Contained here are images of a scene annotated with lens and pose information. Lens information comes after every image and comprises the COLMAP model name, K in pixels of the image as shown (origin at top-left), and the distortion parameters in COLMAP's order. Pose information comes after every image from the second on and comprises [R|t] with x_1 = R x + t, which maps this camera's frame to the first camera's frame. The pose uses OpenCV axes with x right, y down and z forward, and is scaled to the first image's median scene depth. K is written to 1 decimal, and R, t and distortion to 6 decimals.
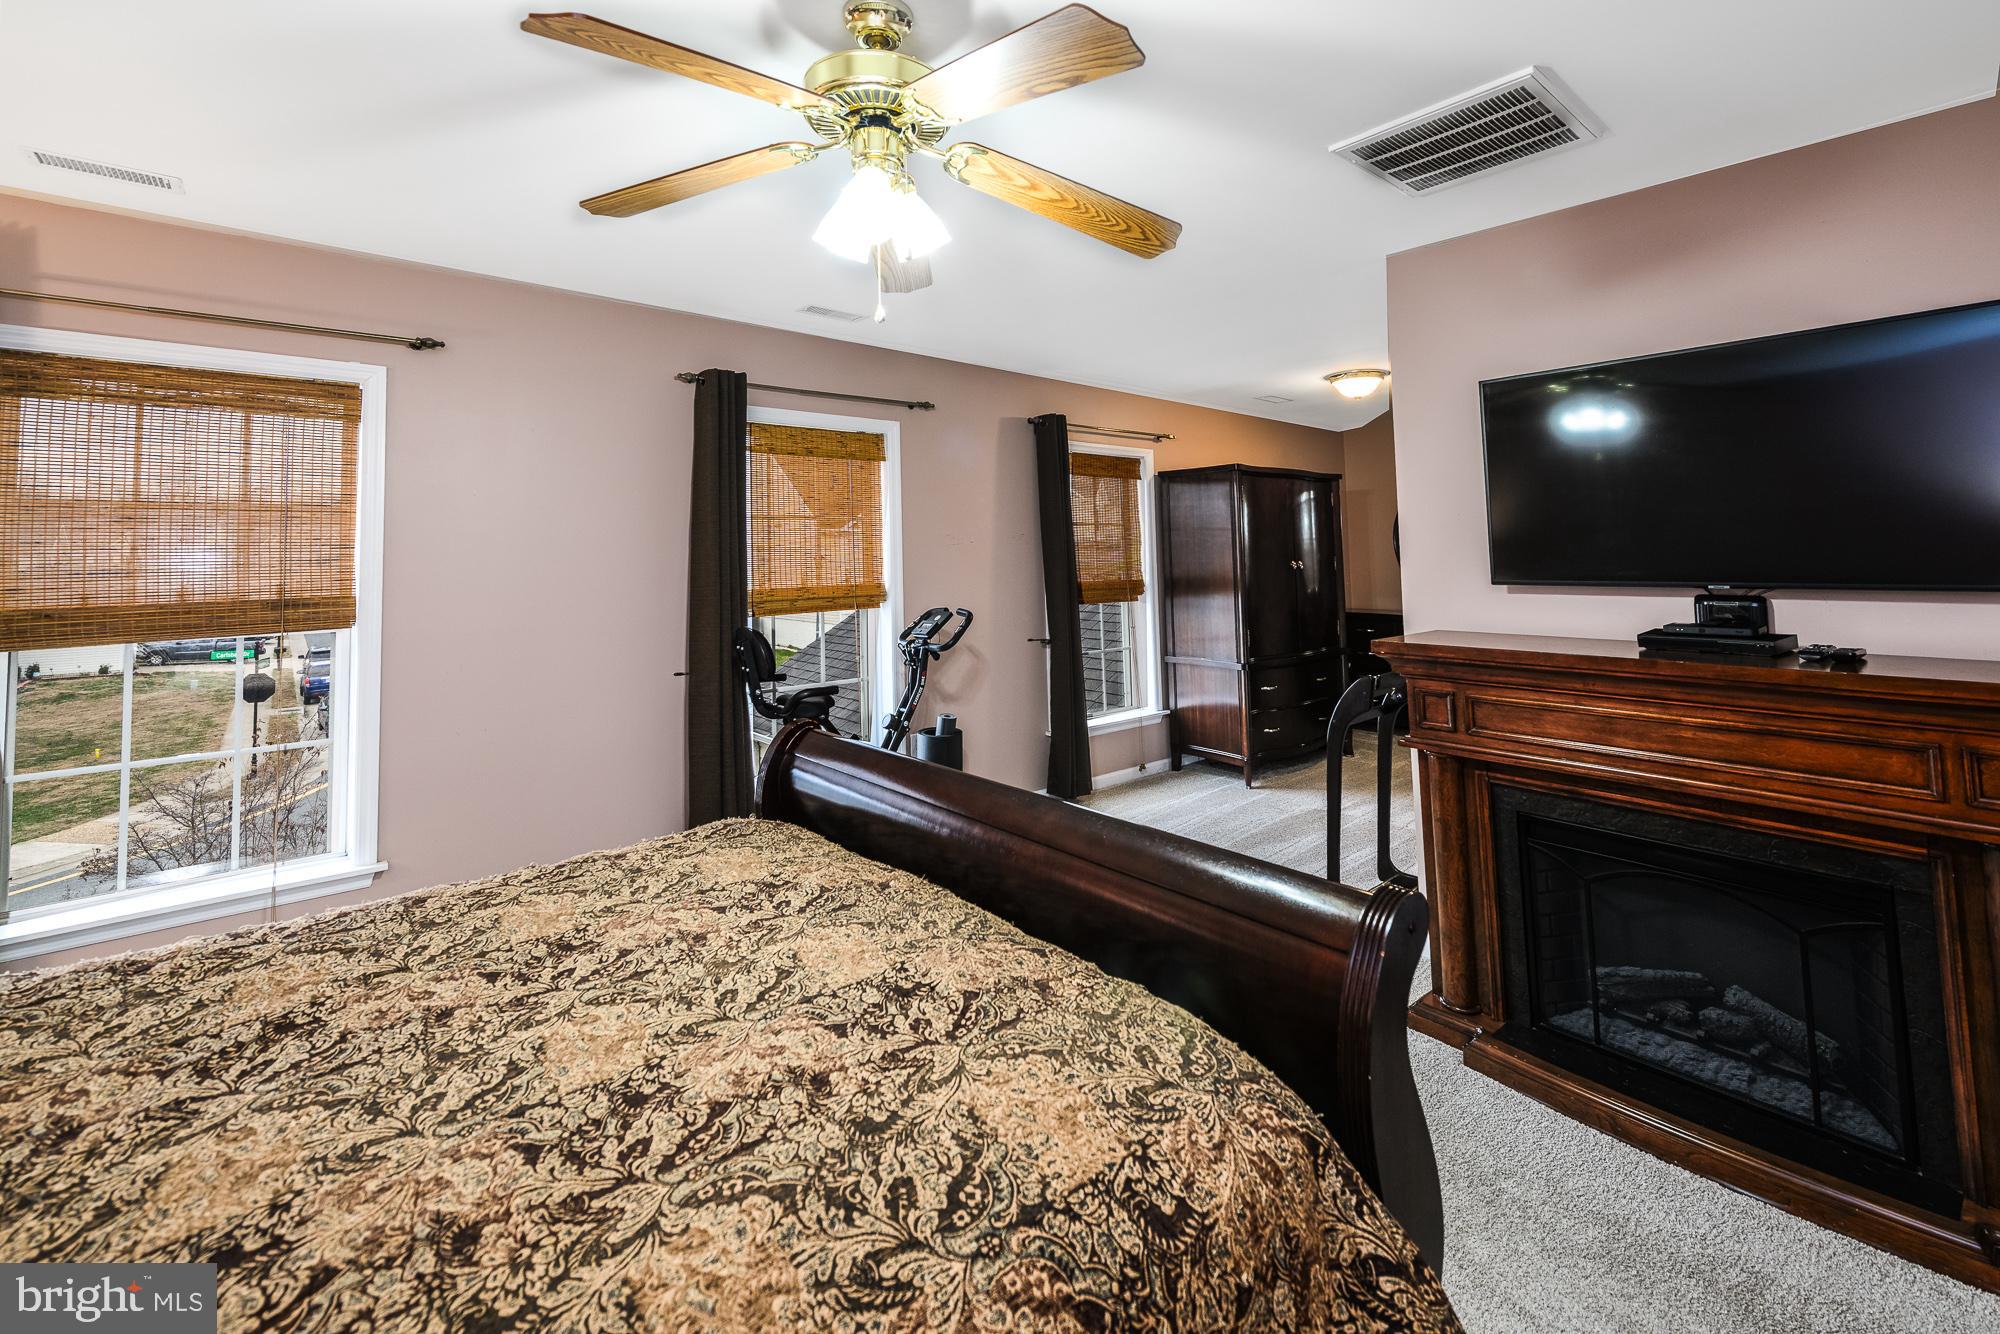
lens RADIAL K [[845.7, 0, 997.6], [0, 845.7, 493.1], [0, 0, 1]] dist [-0.002056, -0.001166]
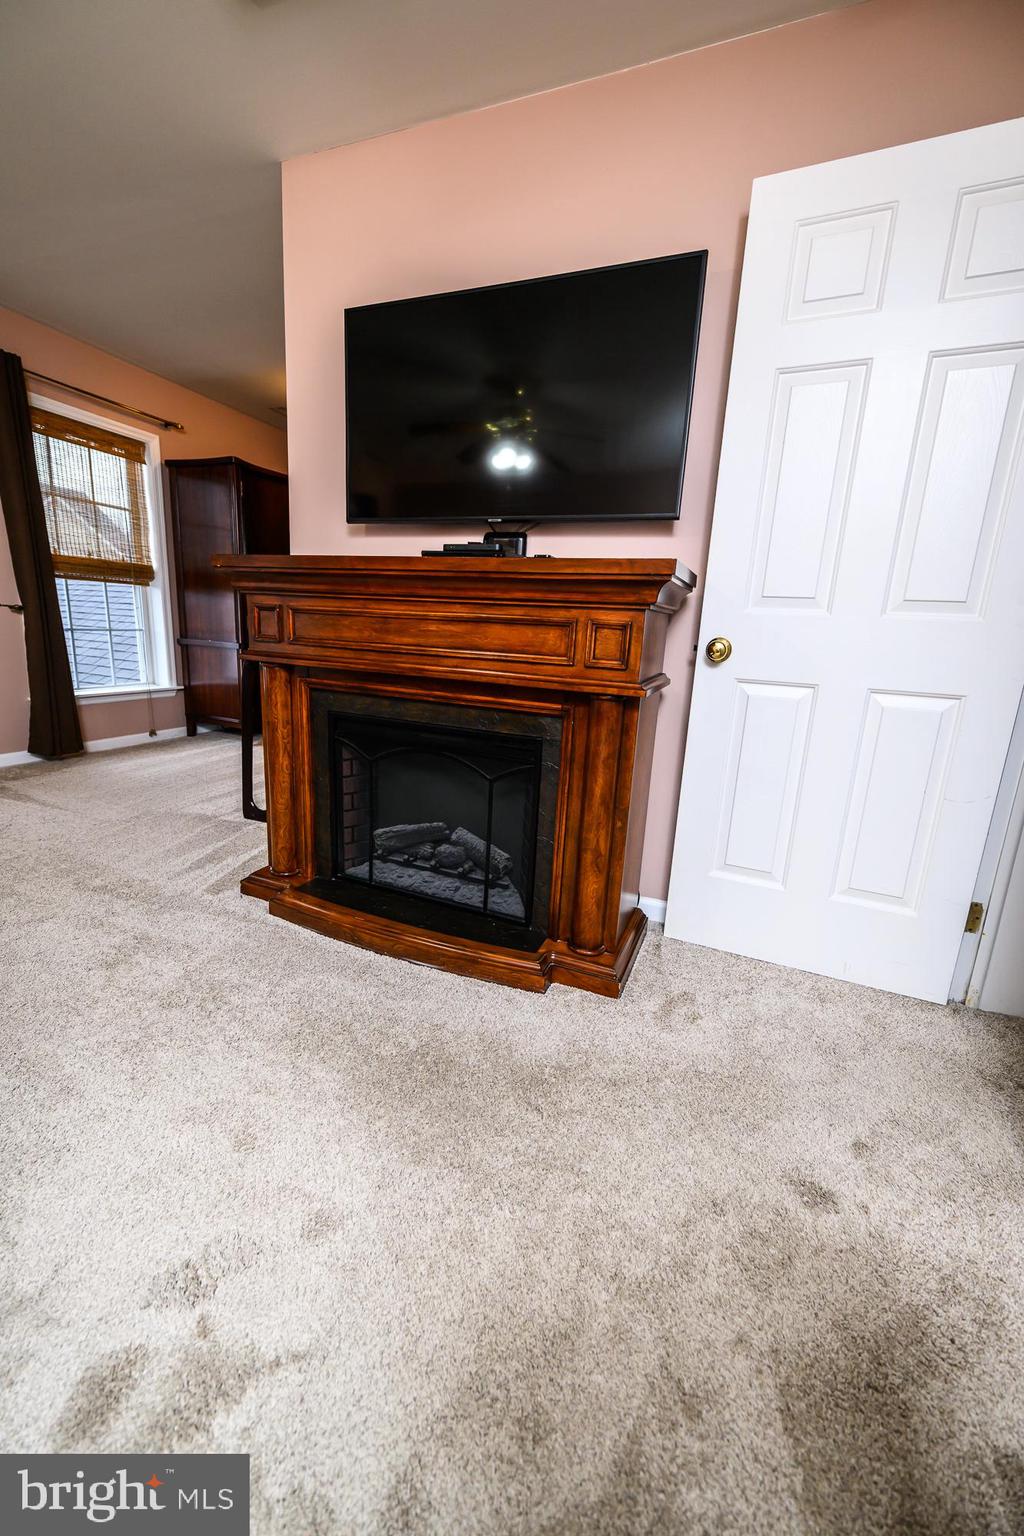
lens RADIAL K [[594.7, 0, 512.0], [0, 594.7, 768.0], [0, 0, 1]] dist [0.000057, -0.000062]
pose [[0.878529, -0.041605, 0.475874, 0.450581], [-0.103509, 0.955951, 0.274668, 0.204940], [-0.466339, -0.290561, 0.835525, 0.184210]]
